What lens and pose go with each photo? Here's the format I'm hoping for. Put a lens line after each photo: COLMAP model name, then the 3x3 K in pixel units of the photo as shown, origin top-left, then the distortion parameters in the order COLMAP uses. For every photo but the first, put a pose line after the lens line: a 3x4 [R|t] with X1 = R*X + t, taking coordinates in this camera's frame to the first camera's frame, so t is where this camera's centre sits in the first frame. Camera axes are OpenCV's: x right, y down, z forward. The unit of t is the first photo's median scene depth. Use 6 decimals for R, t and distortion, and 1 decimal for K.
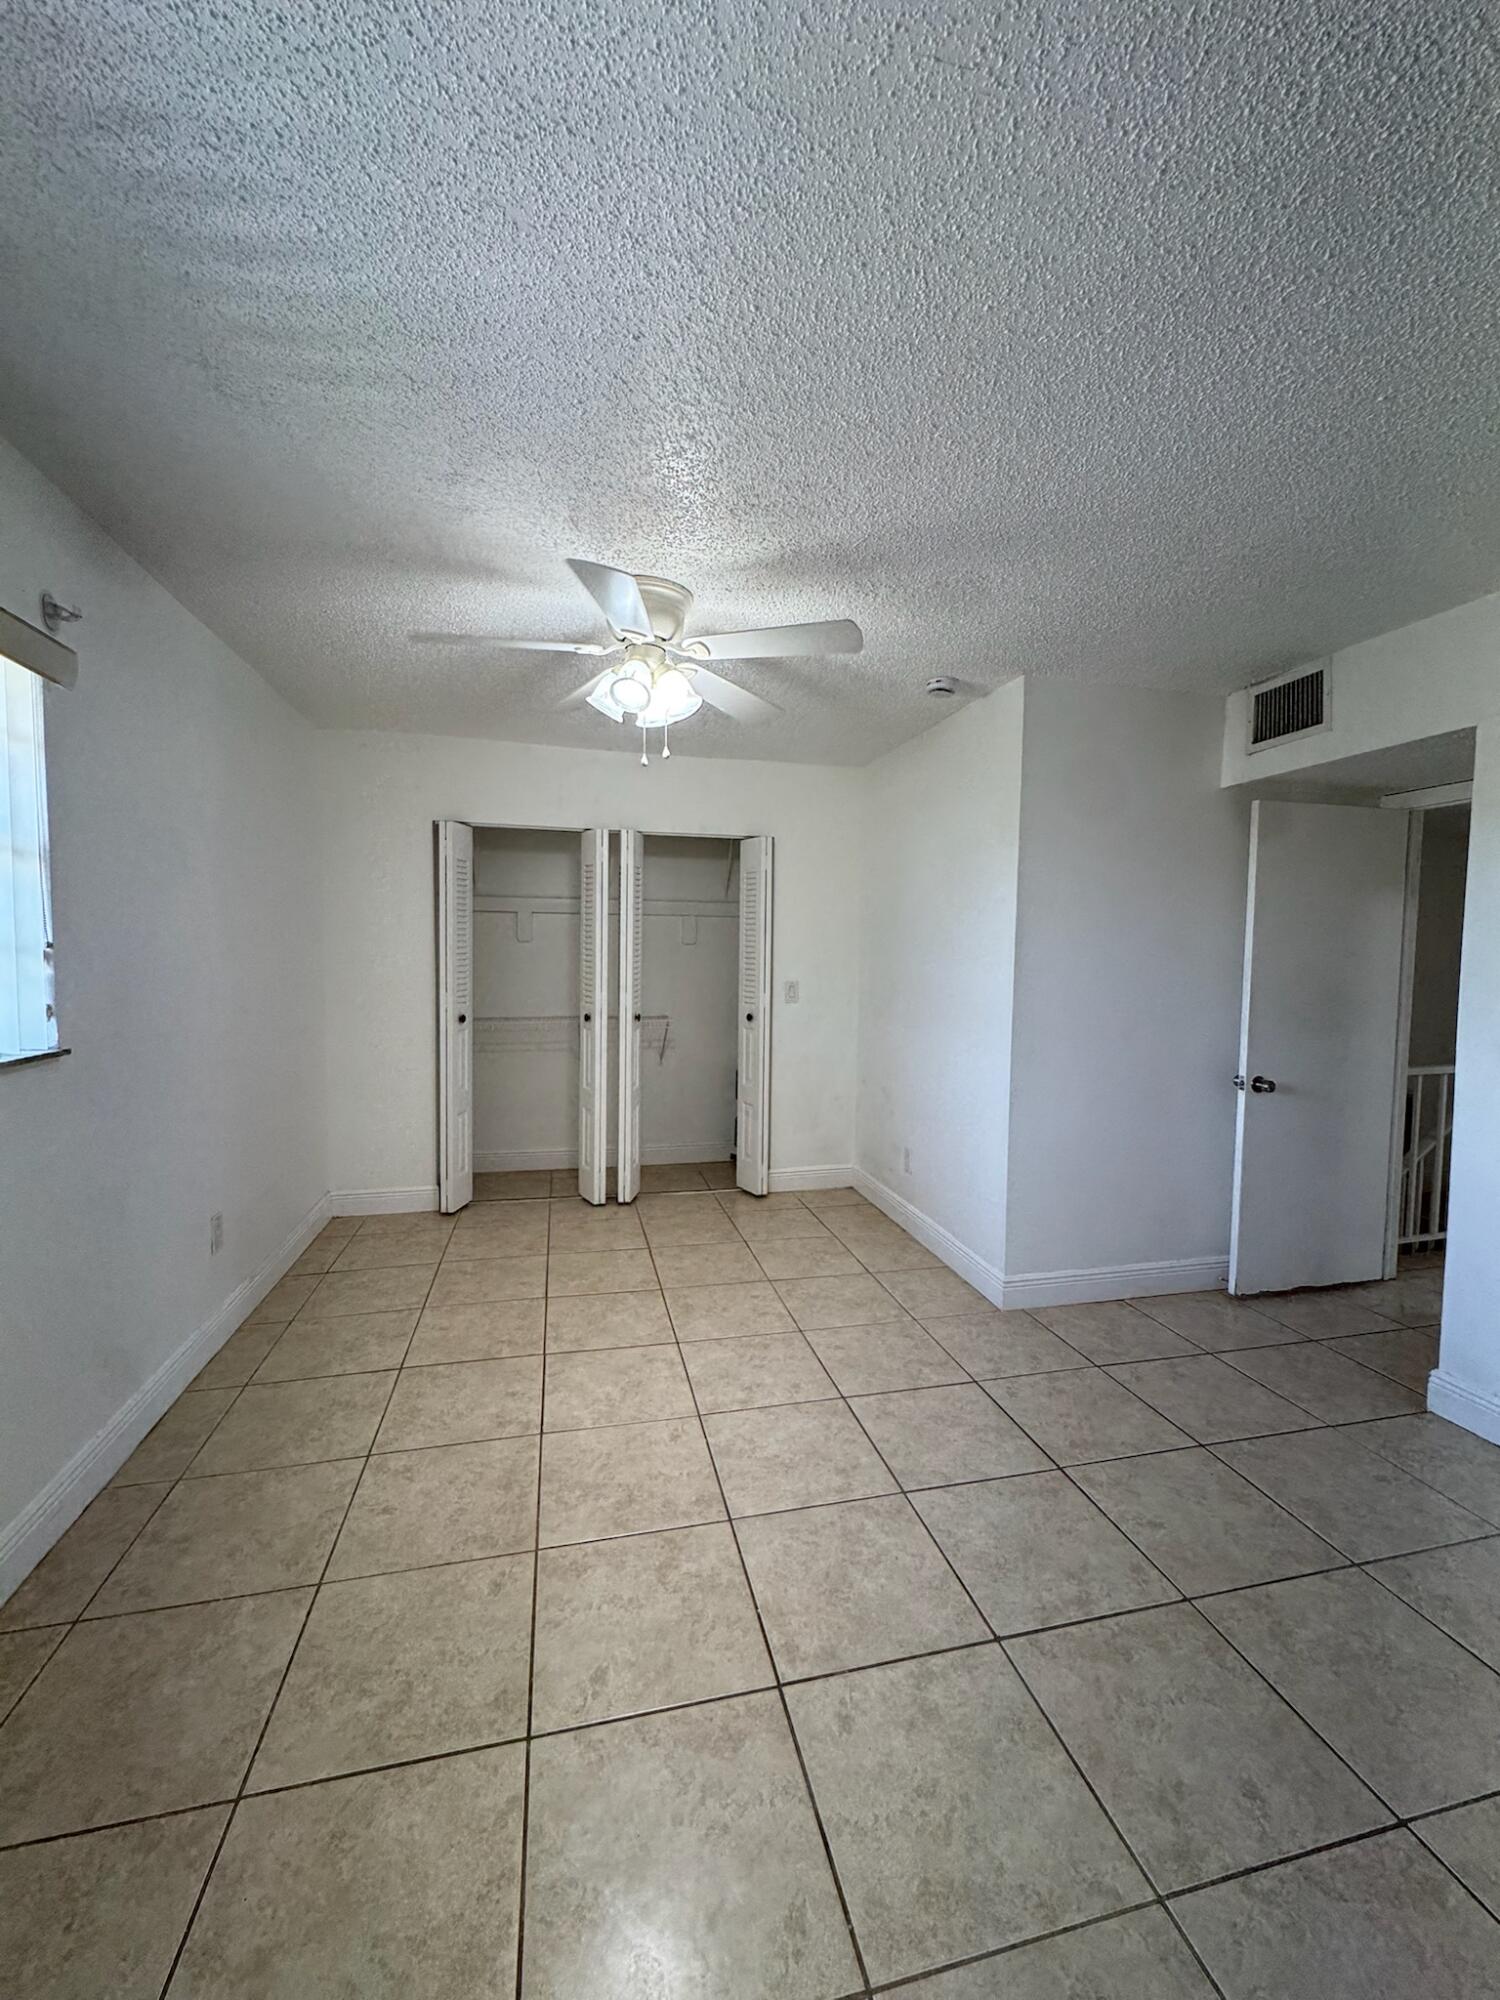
lens RADIAL K [[800.7, 0, 753.3], [0, 800.7, 999.6], [0, 0, 1]] dist [-0.002268, -0.000268]
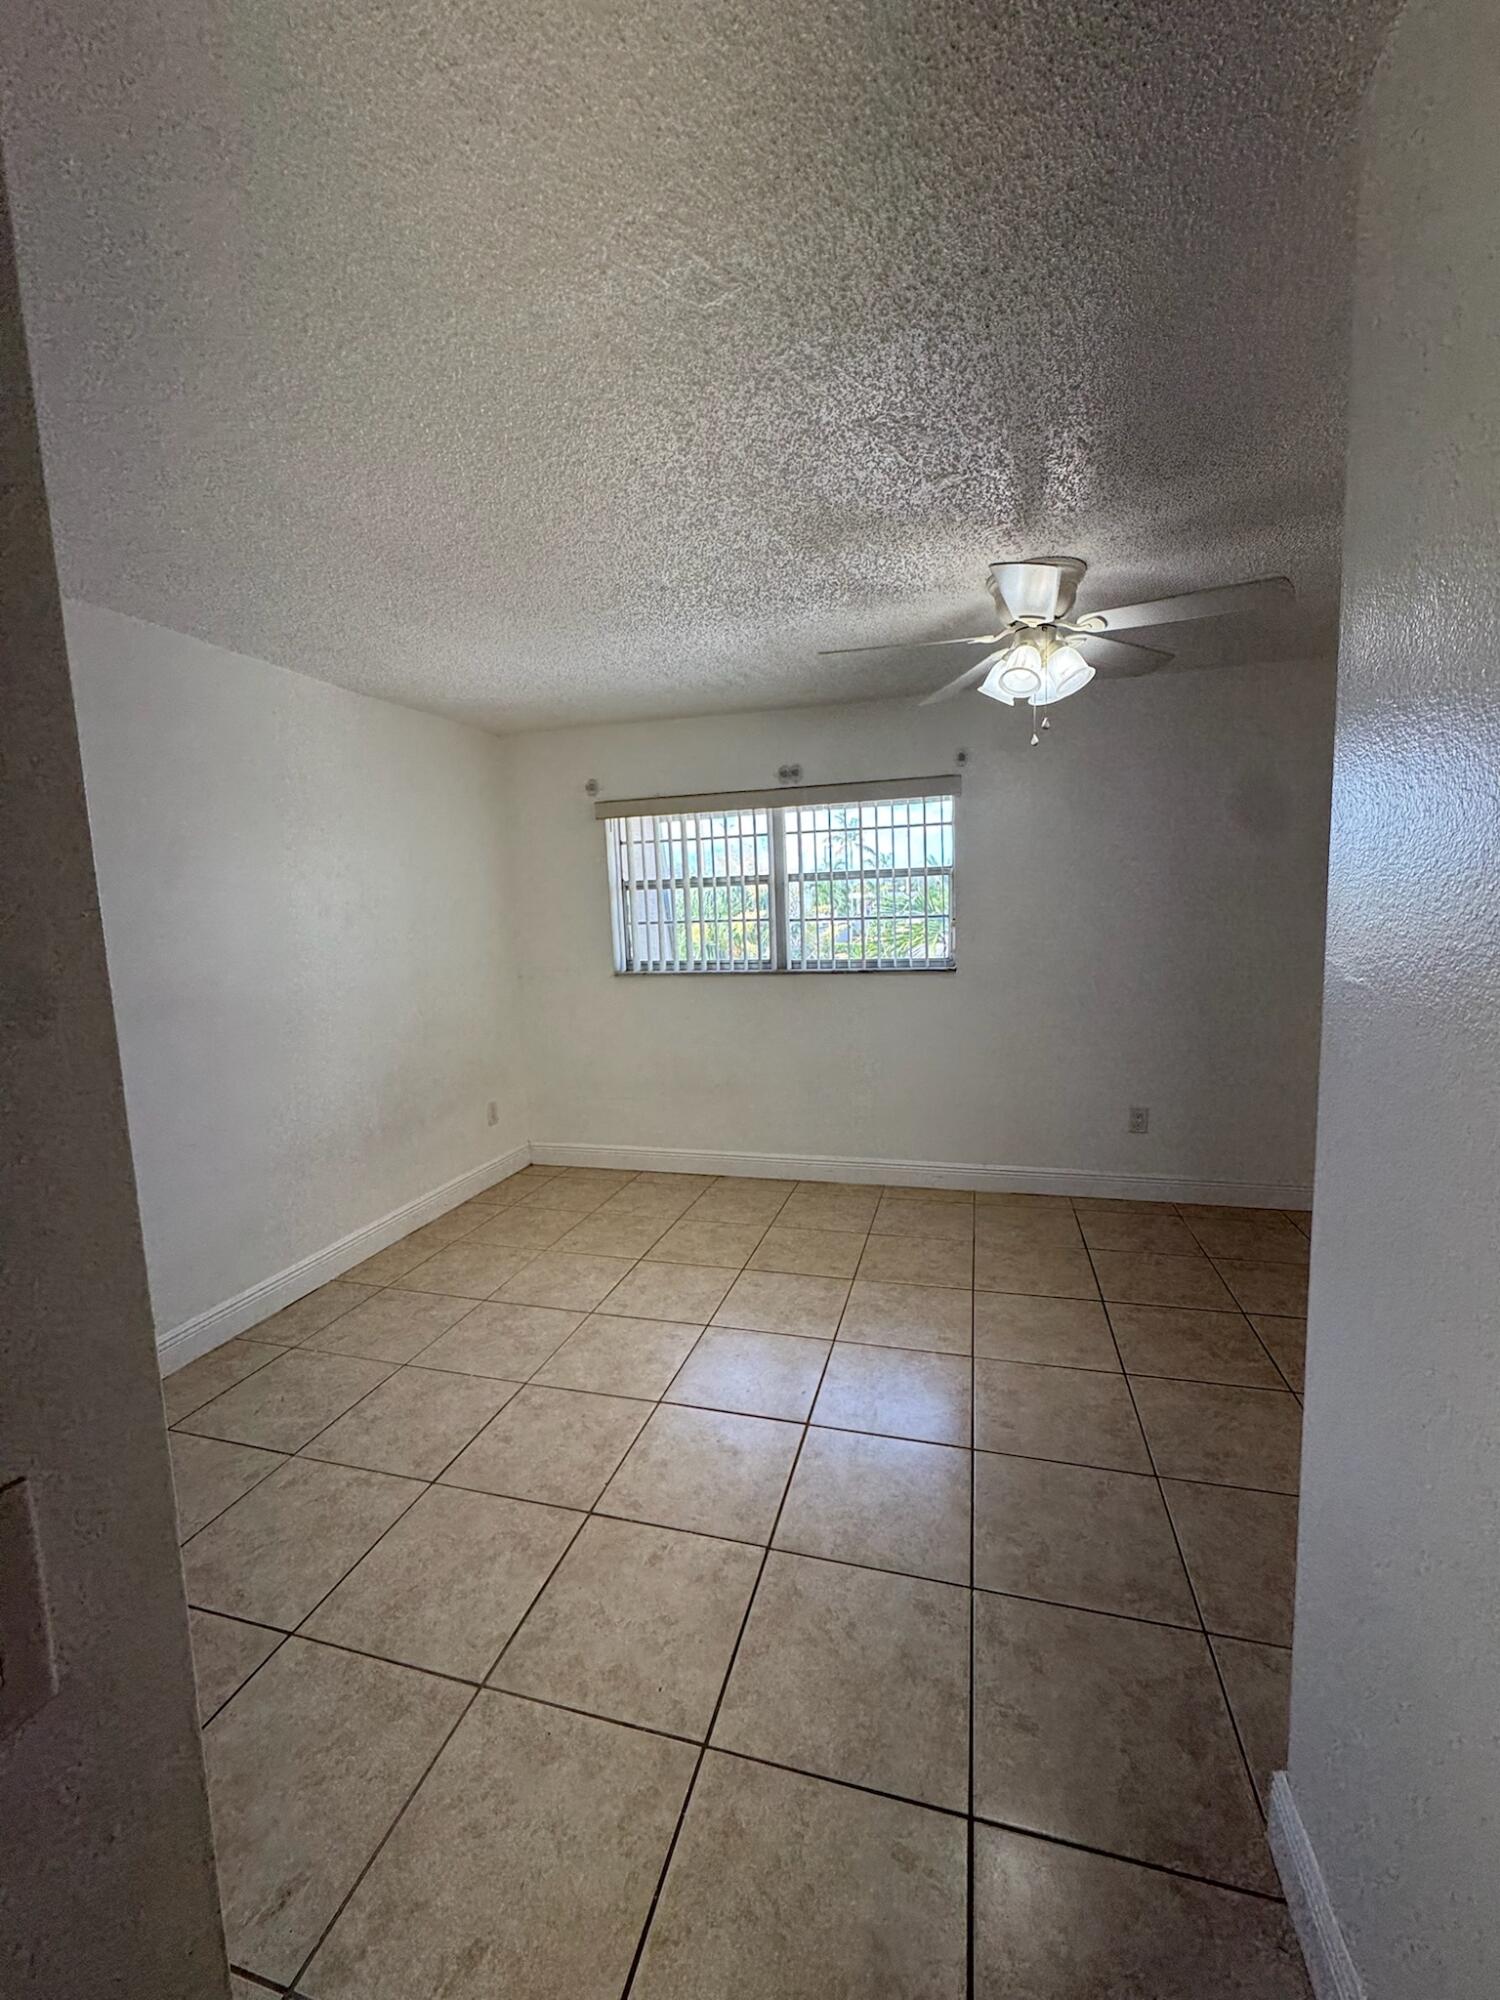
lens RADIAL K [[800.7, 0, 753.3], [0, 800.7, 999.6], [0, 0, 1]] dist [-0.002268, -0.000268]
pose [[-0.485817, 0.097530, -0.868602, 1.317227], [-0.021814, 0.992093, 0.123597, -0.122017], [0.873788, 0.078993, -0.479848, 1.651283]]
